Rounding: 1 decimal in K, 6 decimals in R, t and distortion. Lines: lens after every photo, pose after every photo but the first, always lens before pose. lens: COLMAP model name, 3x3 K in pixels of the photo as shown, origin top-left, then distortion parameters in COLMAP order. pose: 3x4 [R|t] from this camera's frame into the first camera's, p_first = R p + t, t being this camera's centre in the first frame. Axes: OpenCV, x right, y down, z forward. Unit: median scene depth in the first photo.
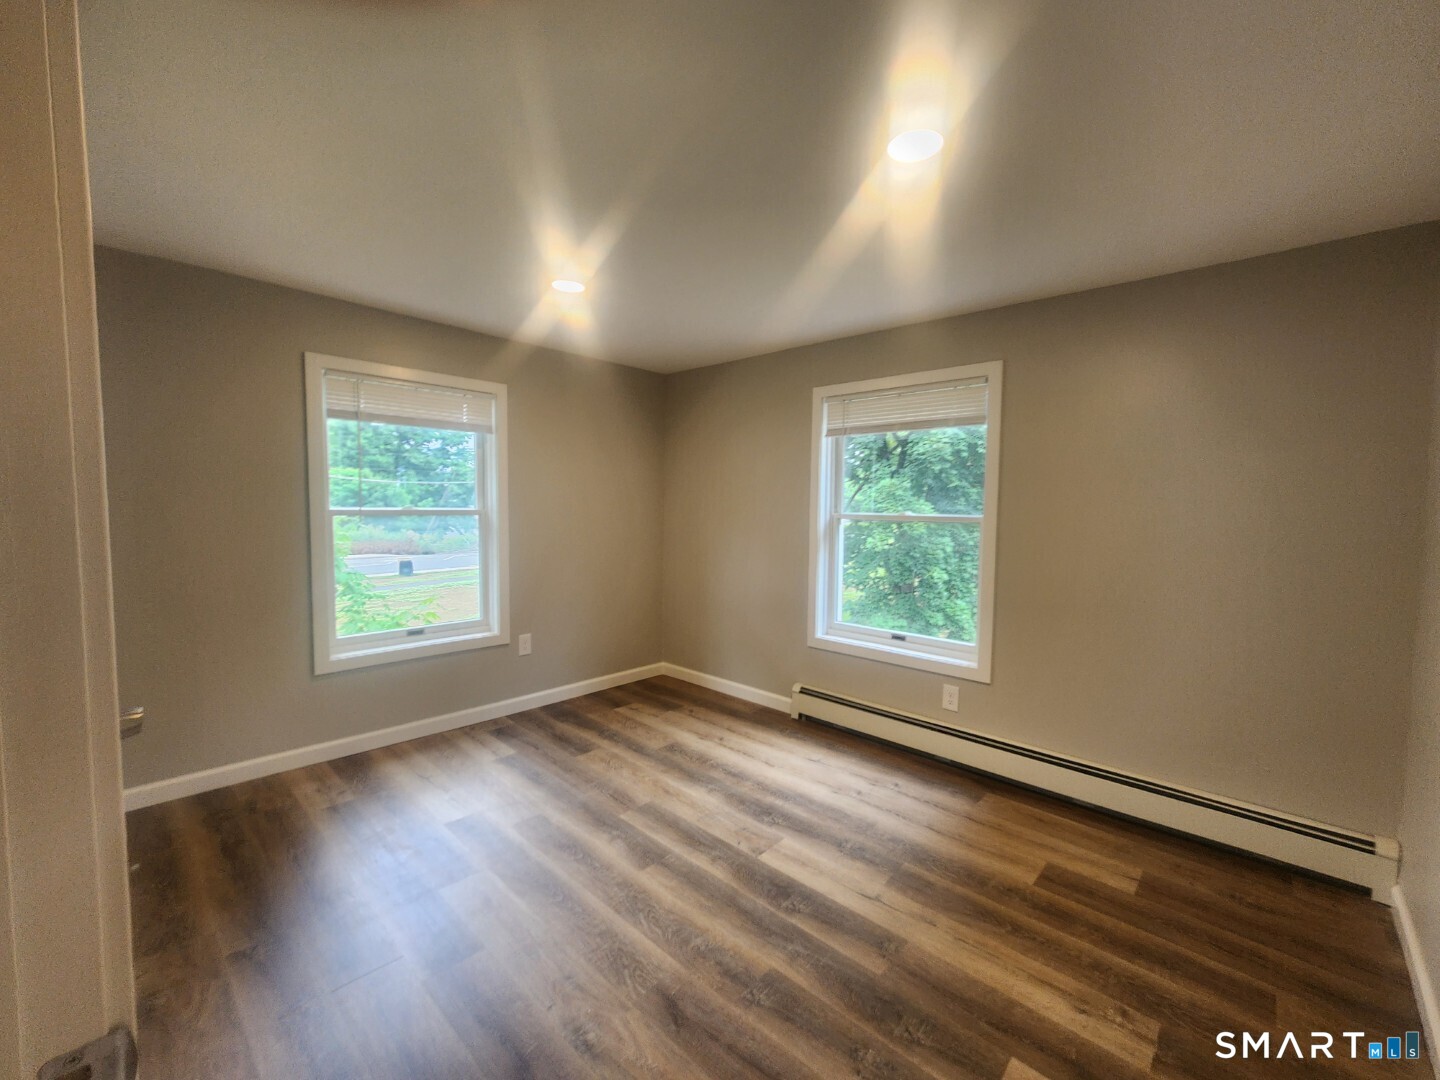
lens RADIAL K [[599.7, 0, 739.0], [0, 599.7, 540.8], [0, 0, 1]] dist [0.000139, 0.000127]
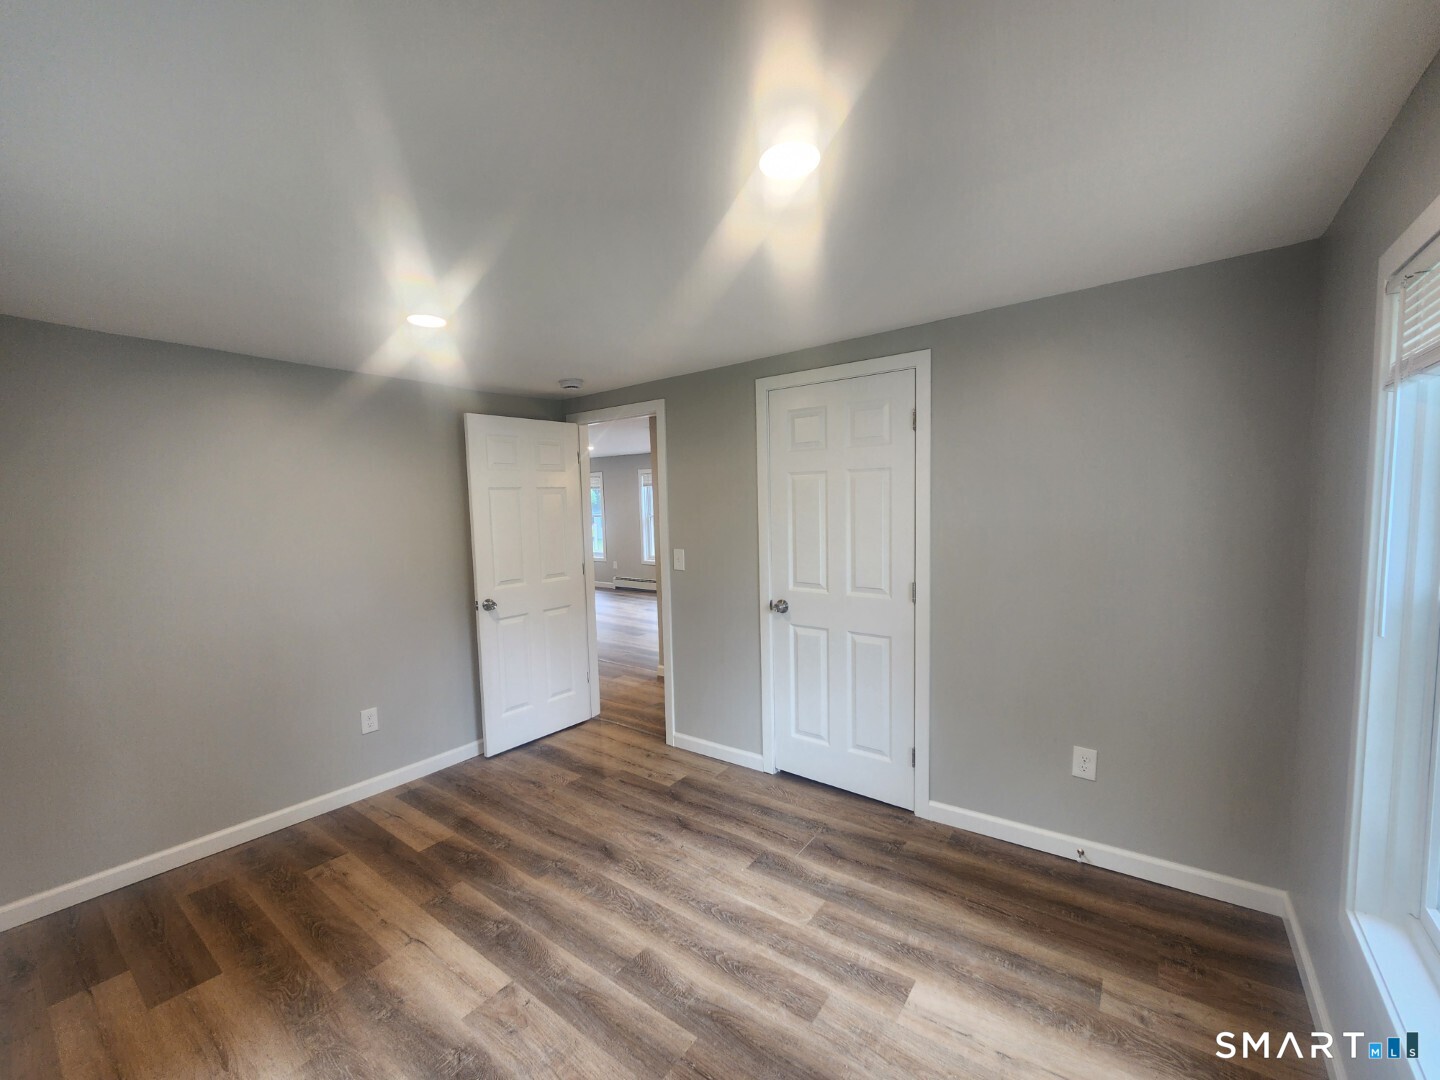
lens RADIAL K [[584.7, 0, 718.8], [0, 584.7, 542.6], [0, 0, 1]] dist [-0.001723, -0.000286]
pose [[-0.995000, 0.020484, -0.097751, -0.181555], [0.007098, 0.990770, 0.135371, -0.185420], [0.099622, 0.134000, -0.985961, 1.654536]]
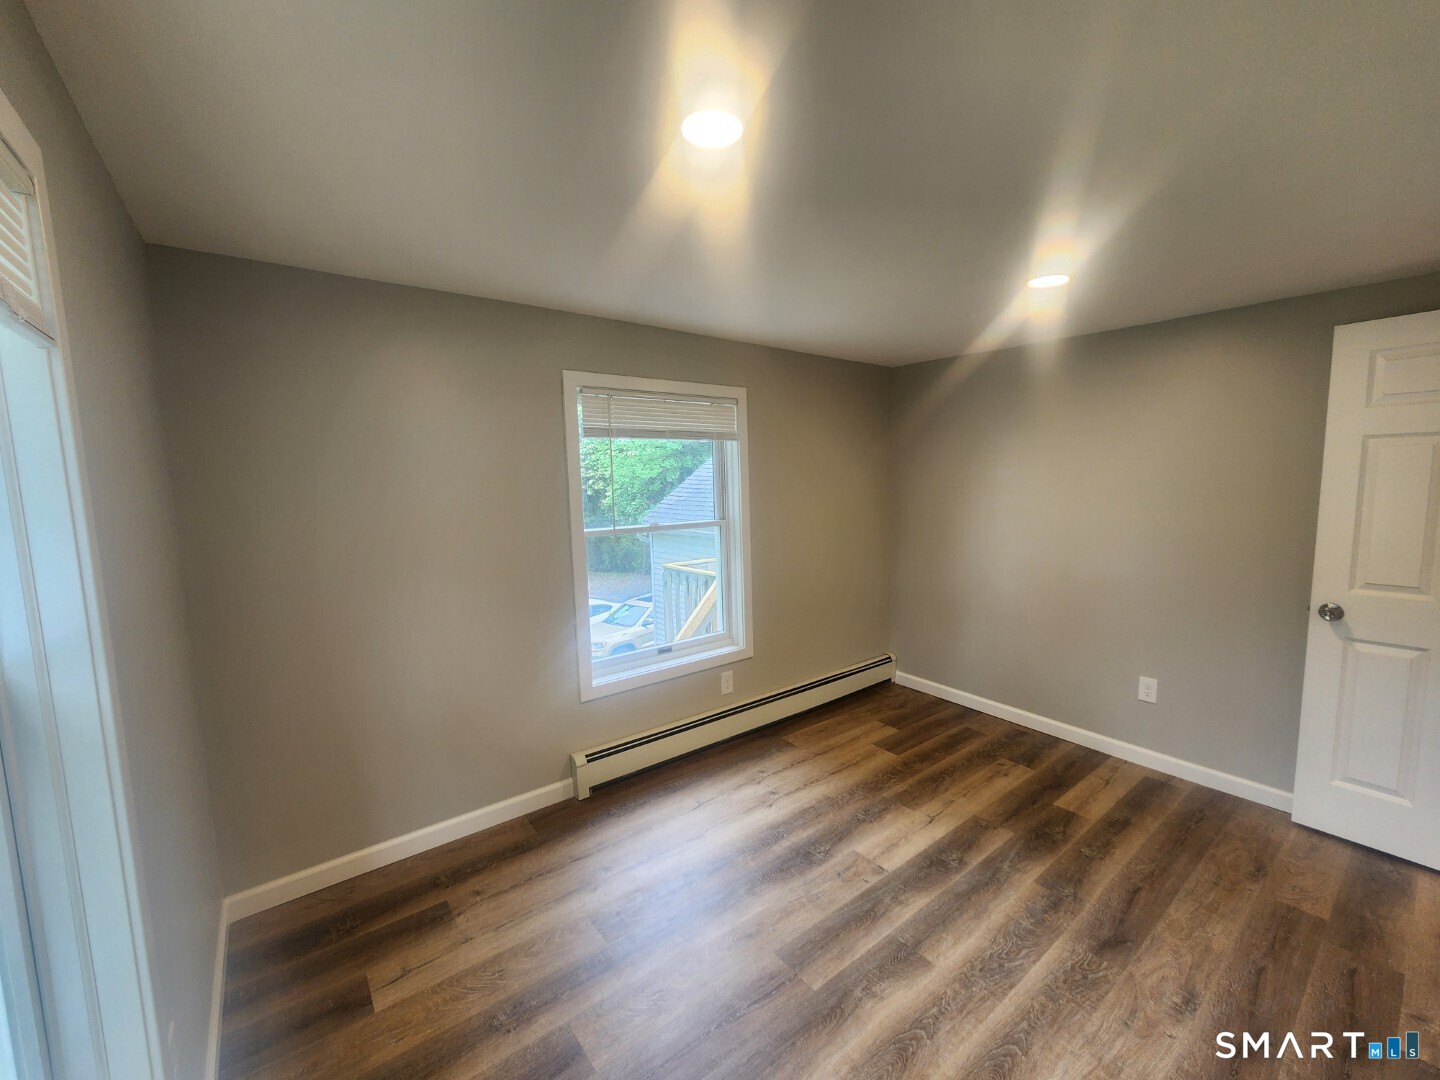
lens RADIAL K [[584.7, 0, 718.8], [0, 584.7, 542.6], [0, 0, 1]] dist [-0.001723, -0.000286]
pose [[0.169298, -0.121182, 0.978086, -0.865868], [0.086813, 0.990388, 0.107680, -0.148092], [-0.981734, 0.066681, 0.178191, 1.005478]]
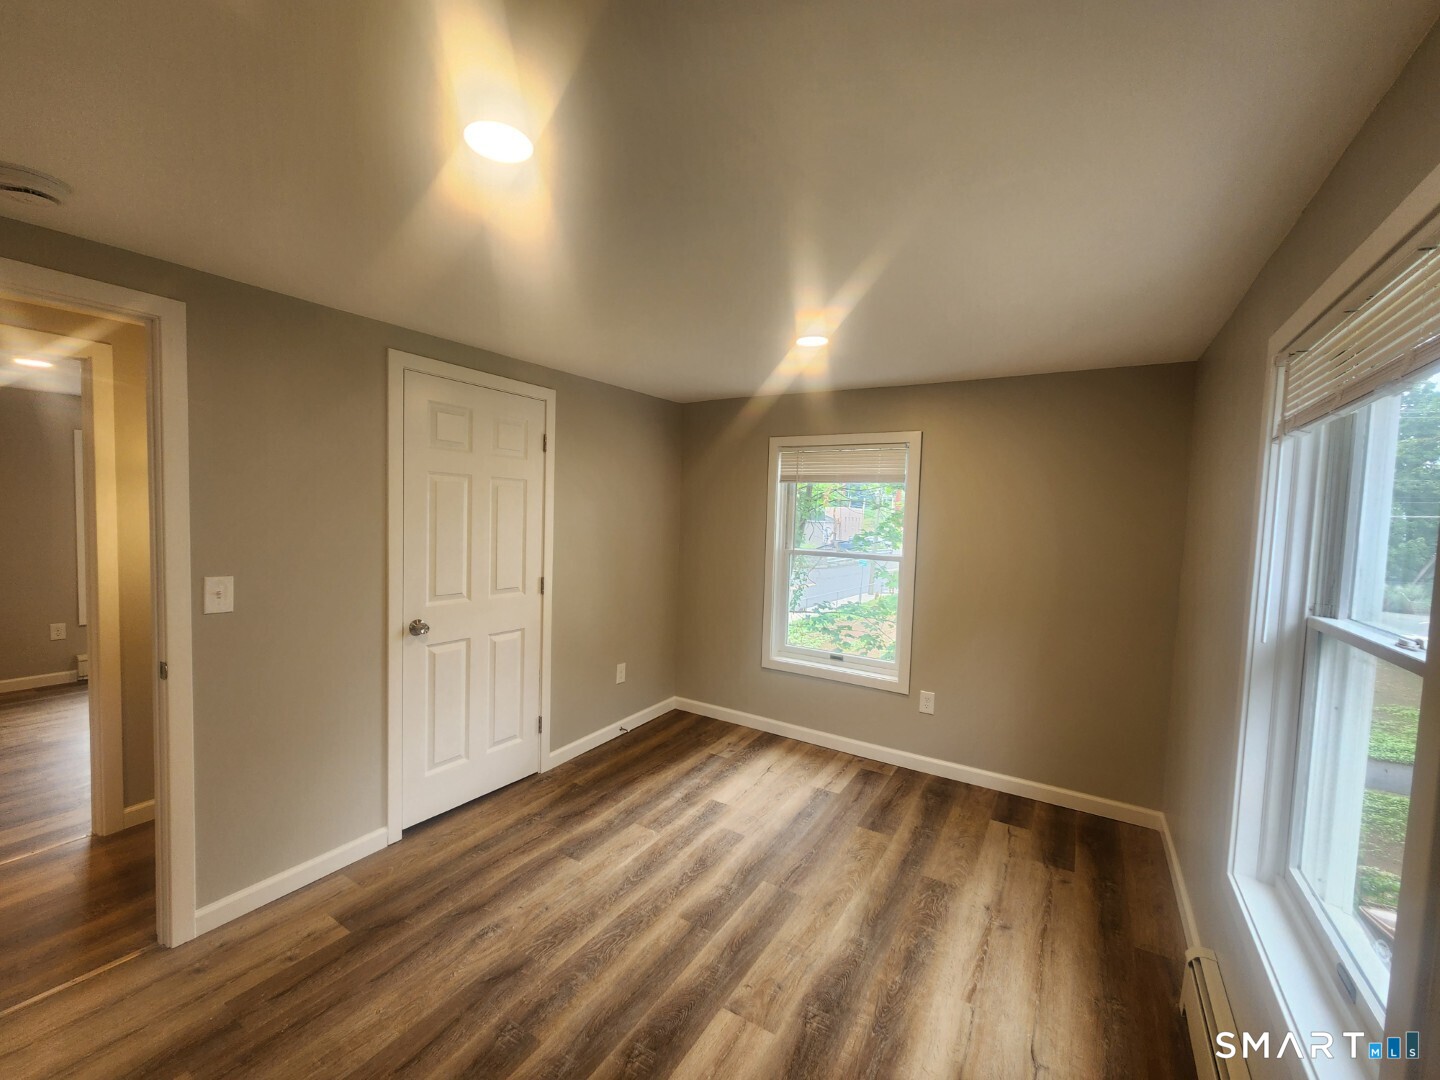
lens RADIAL K [[588.5, 0, 720.0], [0, 588.5, 540.0], [0, 0, 1]] dist [0.002446, -0.000054]
pose [[0.182990, 0.036139, -0.982450, 0.735127], [-0.090082, 0.995737, 0.019850, -0.105035], [0.978979, 0.084868, 0.185466, 0.747549]]
